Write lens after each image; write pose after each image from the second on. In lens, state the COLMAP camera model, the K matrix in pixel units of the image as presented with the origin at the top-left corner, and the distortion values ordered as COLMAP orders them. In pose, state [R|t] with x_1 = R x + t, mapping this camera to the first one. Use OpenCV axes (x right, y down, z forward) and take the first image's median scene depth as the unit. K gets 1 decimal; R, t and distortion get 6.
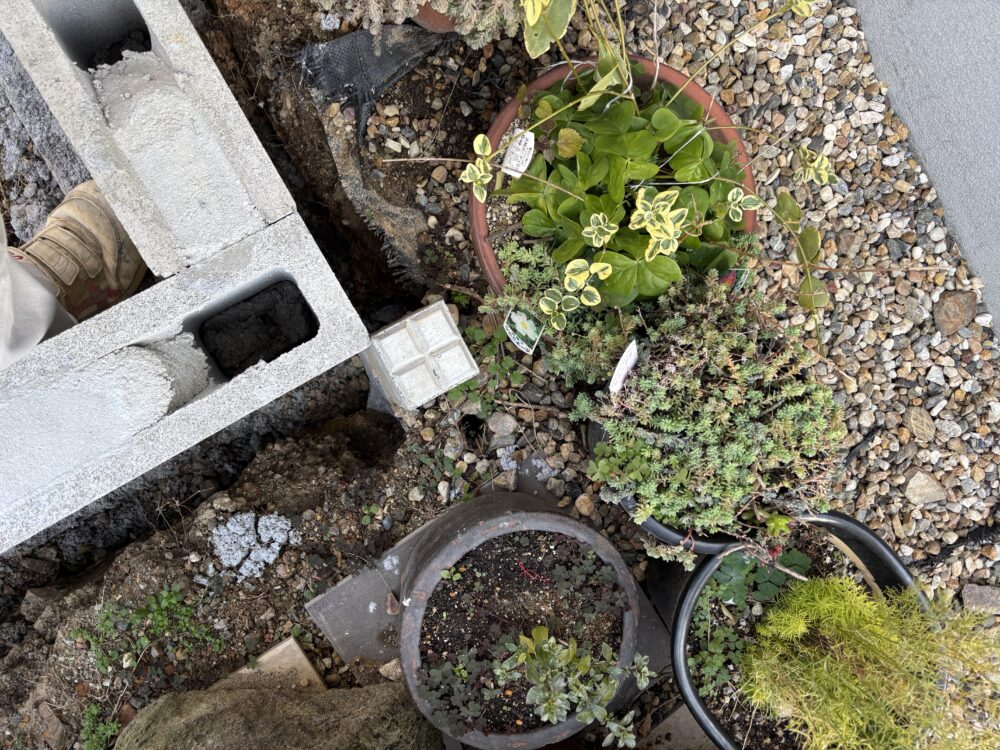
lens RADIAL K [[761.8, 0, 484.5], [0, 761.8, 373.1], [0, 0, 1]] dist [0.085205, -0.093207]
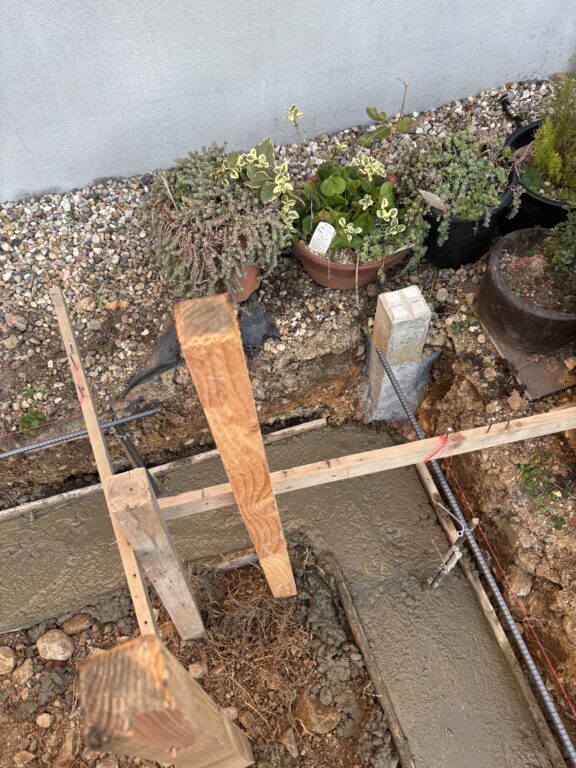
lens RADIAL K [[585.1, 0, 288.0], [0, 585.1, 384.0], [0, 0, 1]] dist [0.085205, -0.093207]
pose [[0.194267, -0.930826, 0.309554, -0.745460], [0.973846, 0.145101, -0.174840, -0.020828], [0.117829, 0.335423, 0.934670, -0.387271]]
